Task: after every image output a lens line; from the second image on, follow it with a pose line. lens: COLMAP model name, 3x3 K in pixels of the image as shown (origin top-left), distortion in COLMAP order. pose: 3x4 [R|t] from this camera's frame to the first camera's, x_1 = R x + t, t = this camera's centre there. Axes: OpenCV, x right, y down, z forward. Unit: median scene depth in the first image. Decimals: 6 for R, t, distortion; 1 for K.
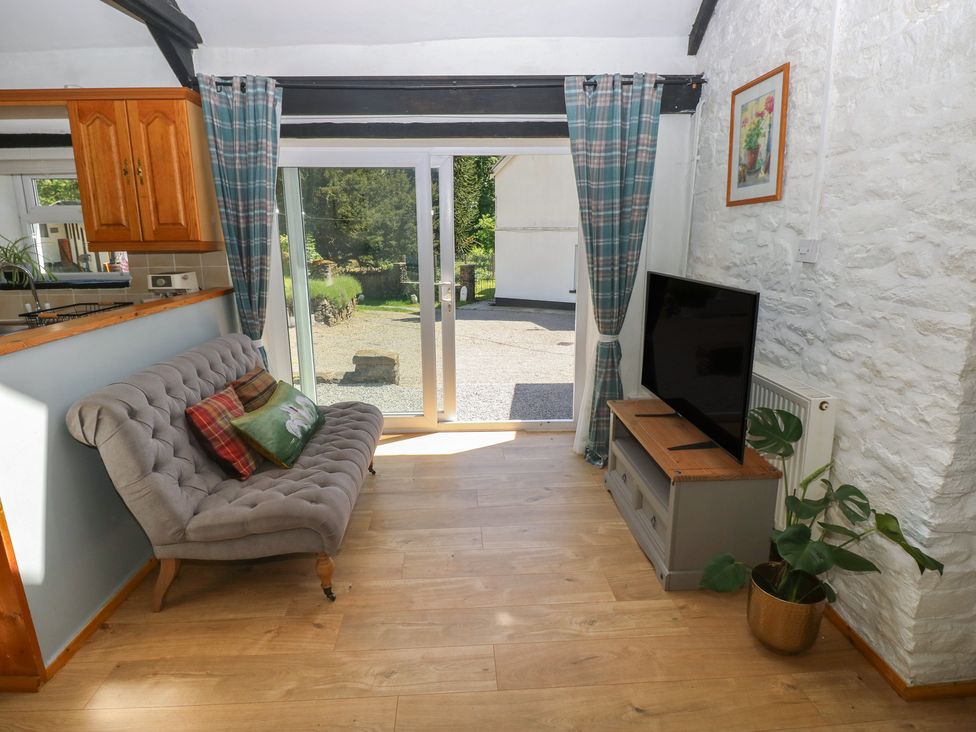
lens RADIAL K [[534.9, 0, 481.2], [0, 534.9, 360.9], [0, 0, 1]] dist [0.000769, -0.013658]
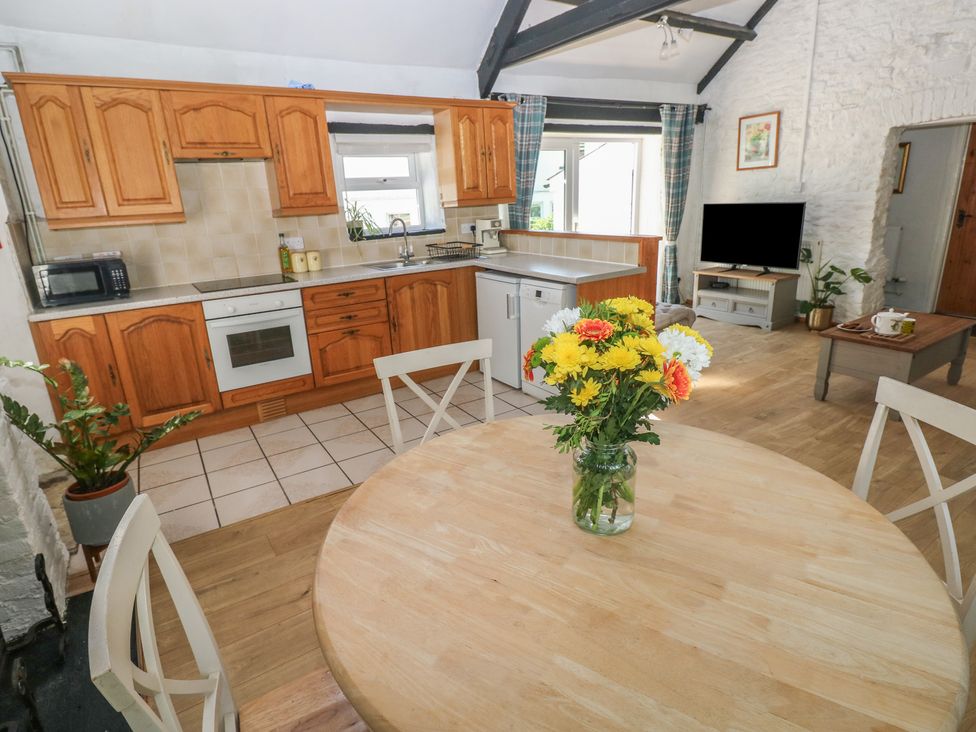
lens RADIAL K [[548.5, 0, 489.4], [0, 548.5, 360.4], [0, 0, 1]] dist [0.001912, -0.013457]
pose [[0.856894, -0.177976, 0.483795, -1.809289], [0.156352, 0.984031, 0.085070, 0.136243], [-0.491209, 0.002747, 0.871037, -0.493123]]
